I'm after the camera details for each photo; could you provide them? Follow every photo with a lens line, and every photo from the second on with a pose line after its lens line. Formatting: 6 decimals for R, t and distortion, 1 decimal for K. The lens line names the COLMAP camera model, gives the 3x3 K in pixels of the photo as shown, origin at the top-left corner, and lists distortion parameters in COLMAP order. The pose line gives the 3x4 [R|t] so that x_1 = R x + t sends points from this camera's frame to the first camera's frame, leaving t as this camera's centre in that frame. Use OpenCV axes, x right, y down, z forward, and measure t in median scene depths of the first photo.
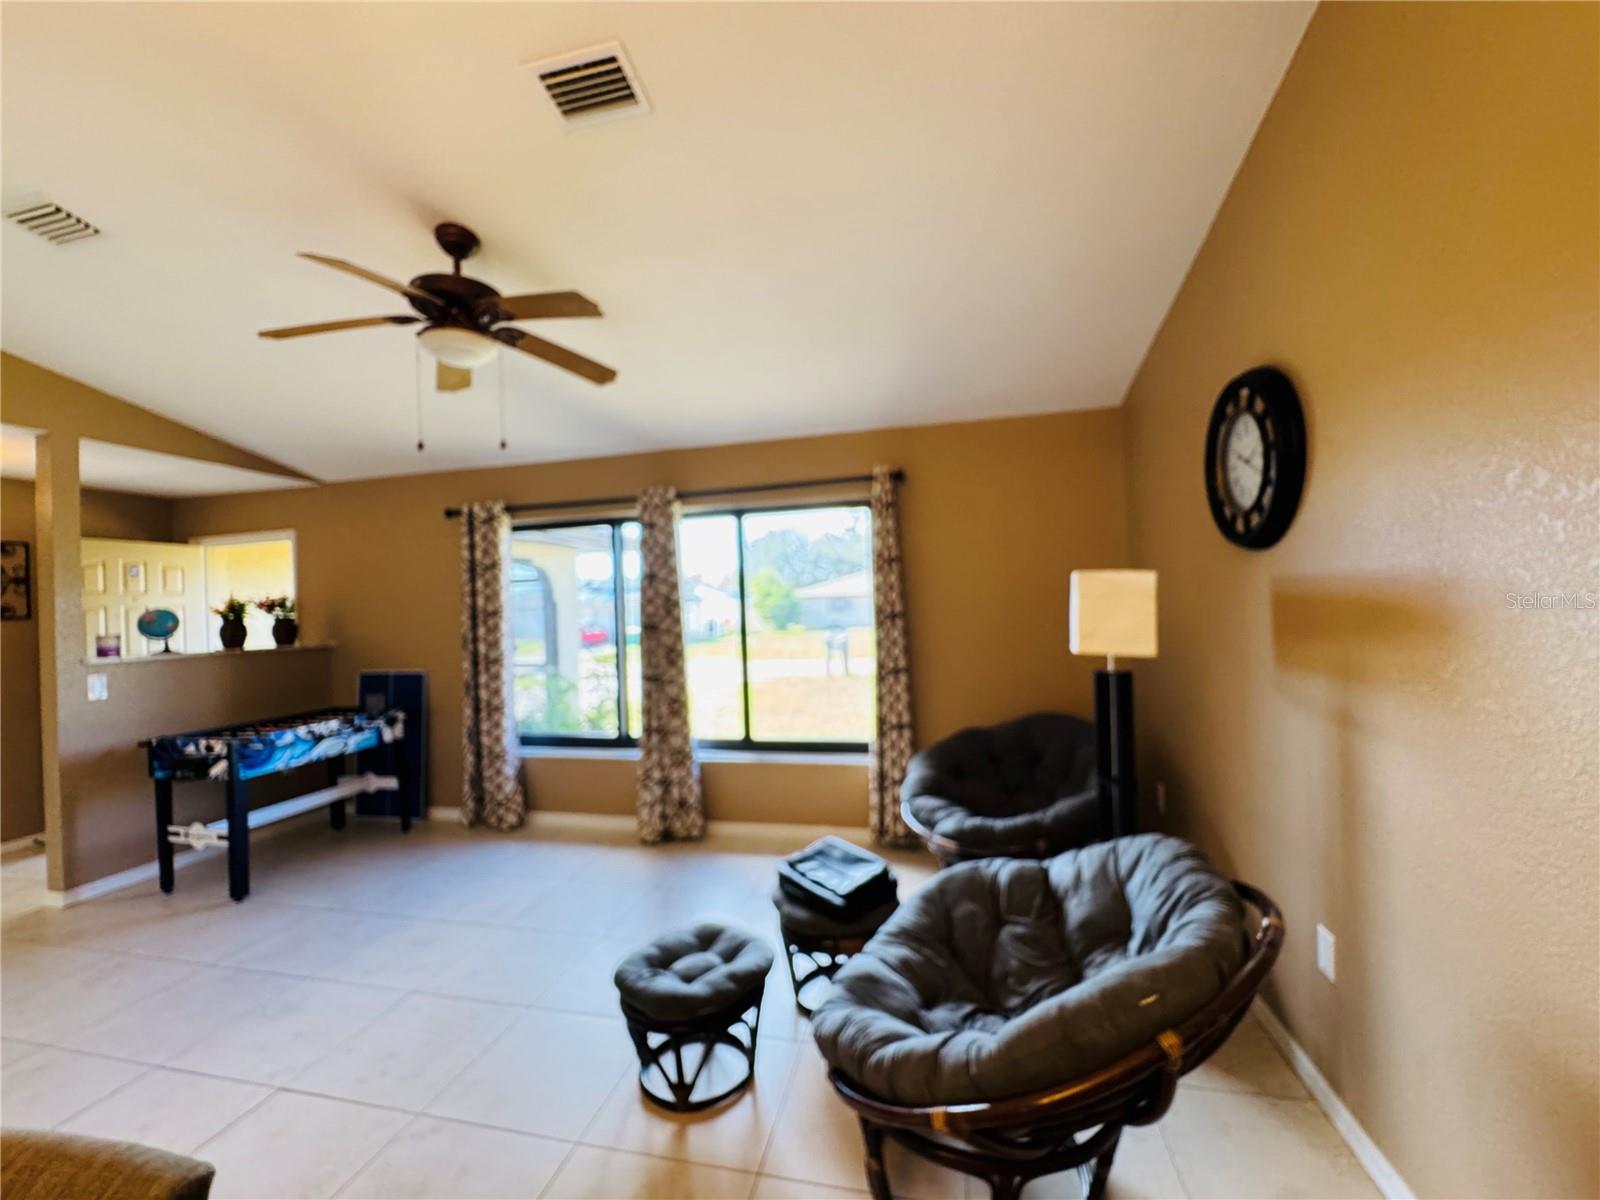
lens RADIAL K [[642.0, 0, 787.7], [0, 642.0, 600.0], [0, 0, 1]] dist [-0.000964, 0.000045]
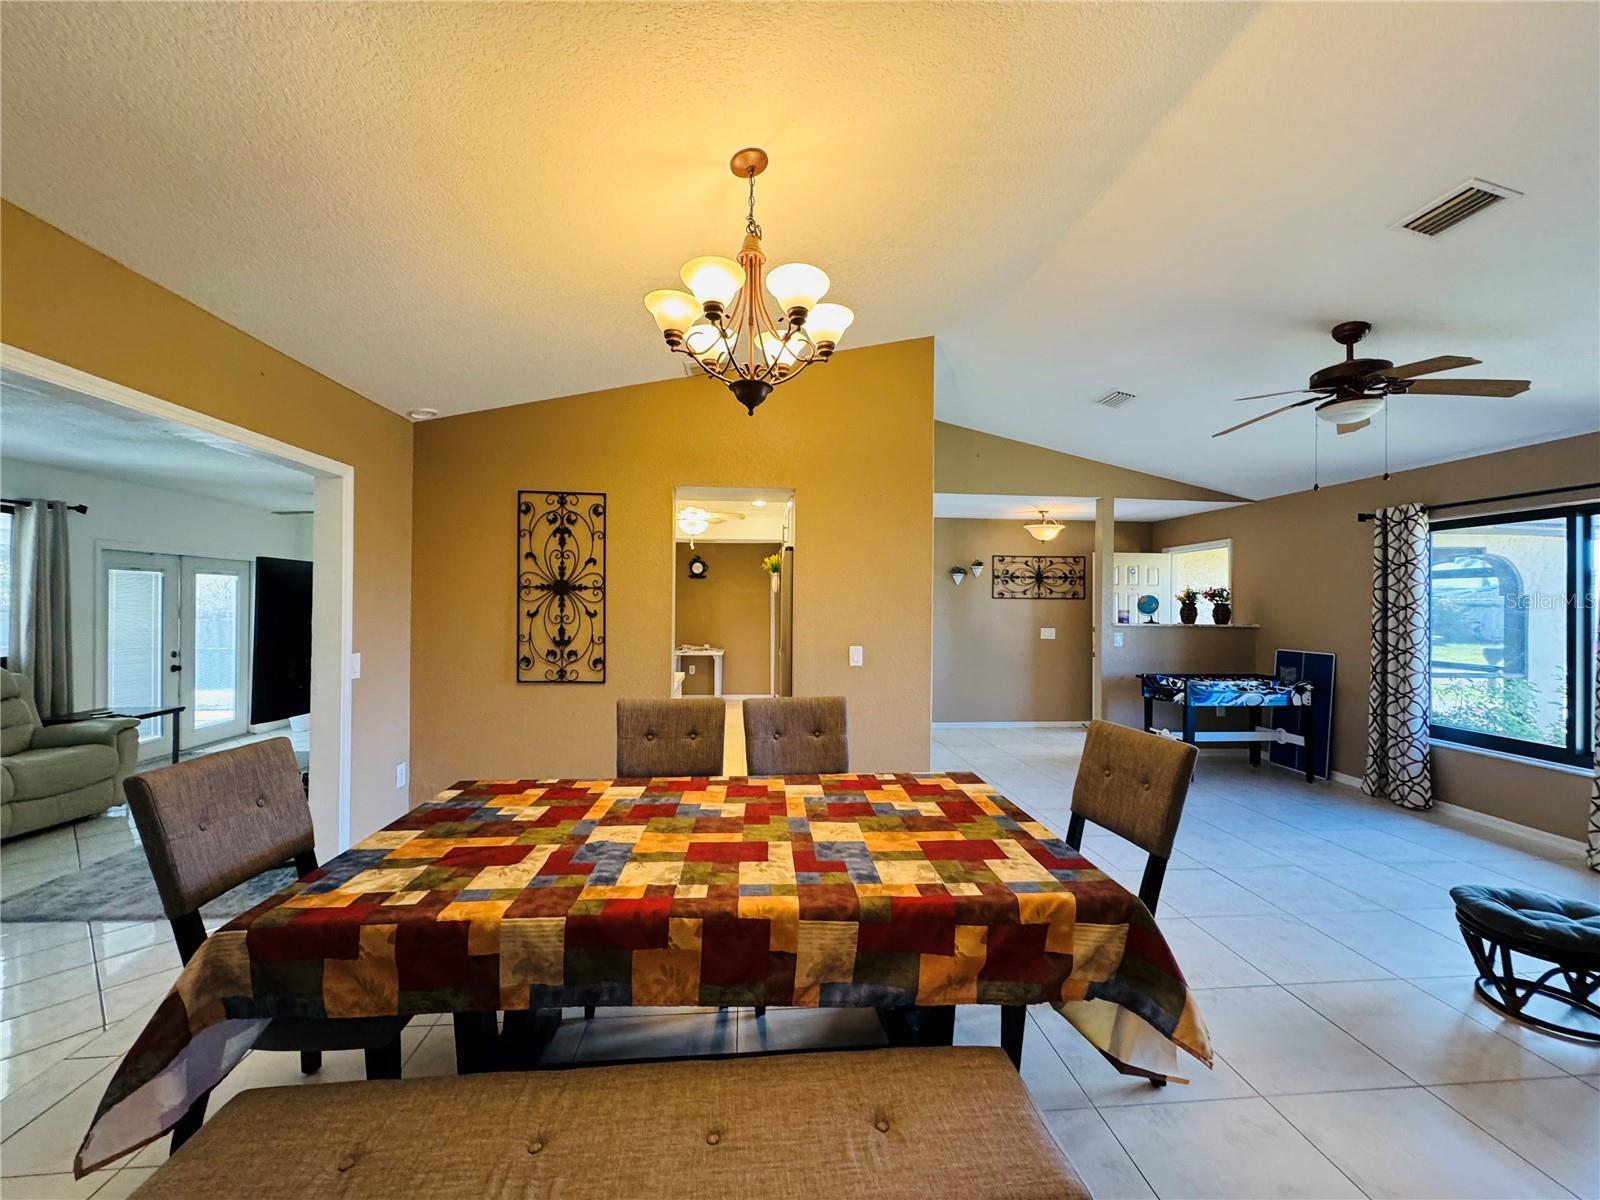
lens RADIAL K [[642.0, 0, 787.7], [0, 642.0, 600.0], [0, 0, 1]] dist [-0.000964, 0.000045]
pose [[0.304517, 0.033152, -0.951930, 0.262473], [-0.014132, 0.999441, 0.030286, -0.009702], [0.952402, 0.004230, 0.304816, -0.332520]]
